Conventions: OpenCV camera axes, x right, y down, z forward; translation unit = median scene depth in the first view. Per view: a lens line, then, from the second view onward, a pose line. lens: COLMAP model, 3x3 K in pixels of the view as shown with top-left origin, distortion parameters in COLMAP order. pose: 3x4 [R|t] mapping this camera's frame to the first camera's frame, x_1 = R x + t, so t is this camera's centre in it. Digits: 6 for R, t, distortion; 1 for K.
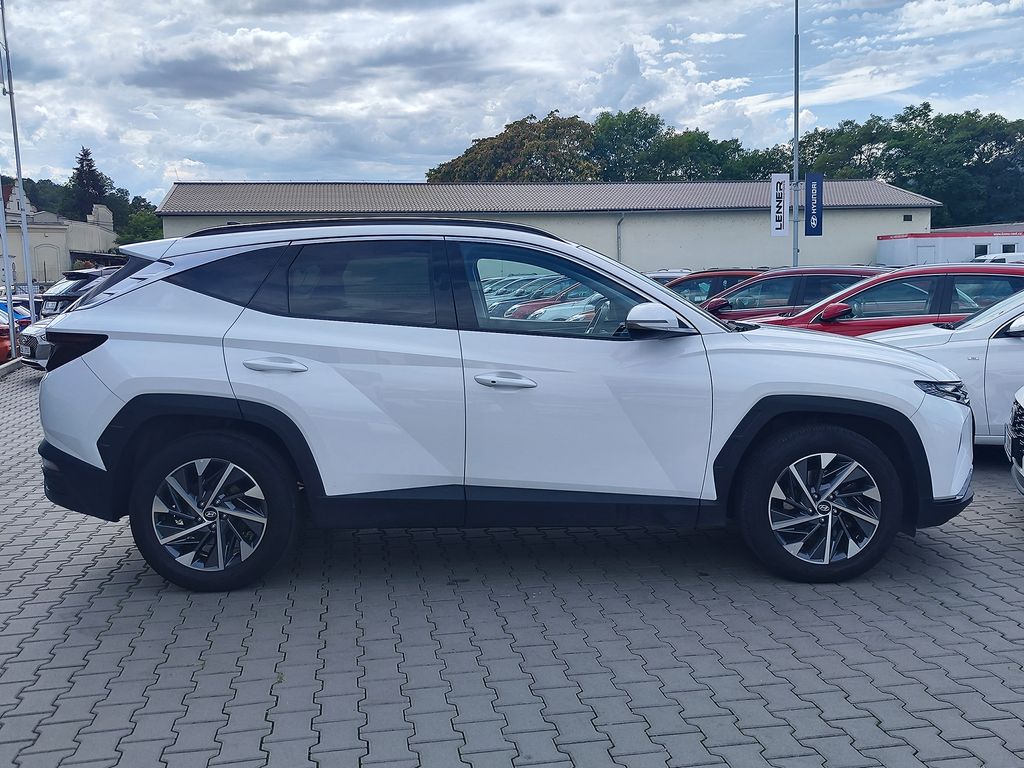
lens RADIAL K [[1002.5, 0, 516.2], [0, 1002.5, 387.9], [0, 0, 1]] dist [0.018709, -0.004631]
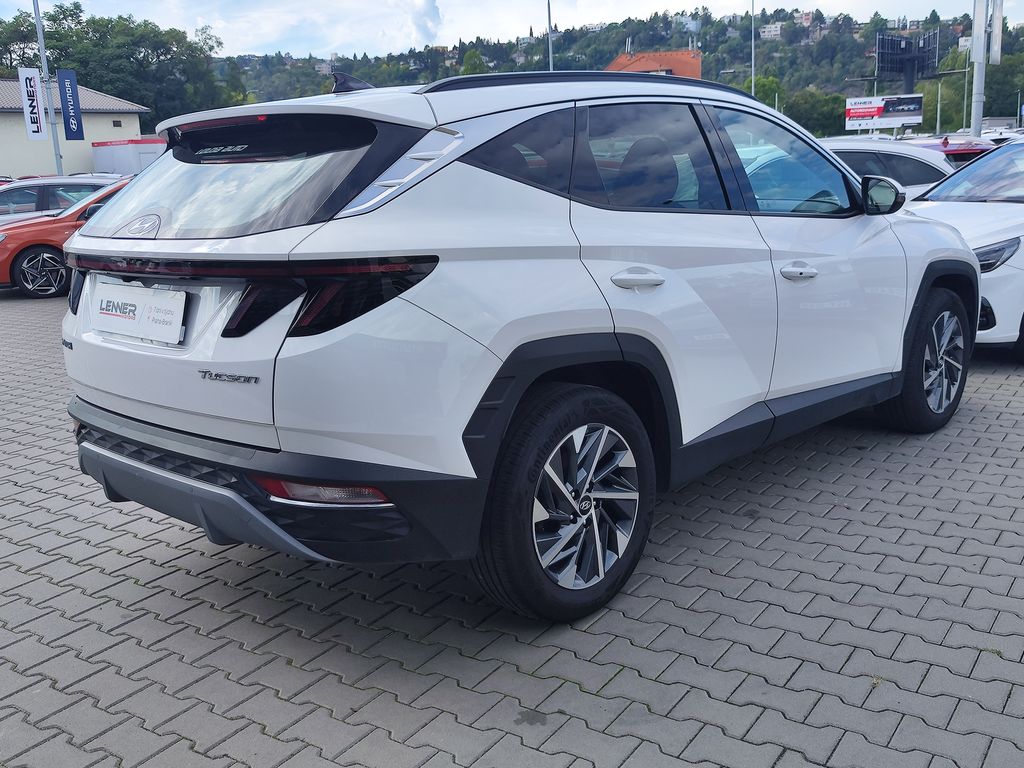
lens RADIAL K [[1002.5, 0, 516.2], [0, 1002.5, 387.9], [0, 0, 1]] dist [0.018709, -0.004631]
pose [[0.709414, -0.169473, 0.684113, -0.762818], [0.109237, 0.985369, 0.130825, -0.045933], [-0.696275, -0.018078, 0.717548, 0.525818]]
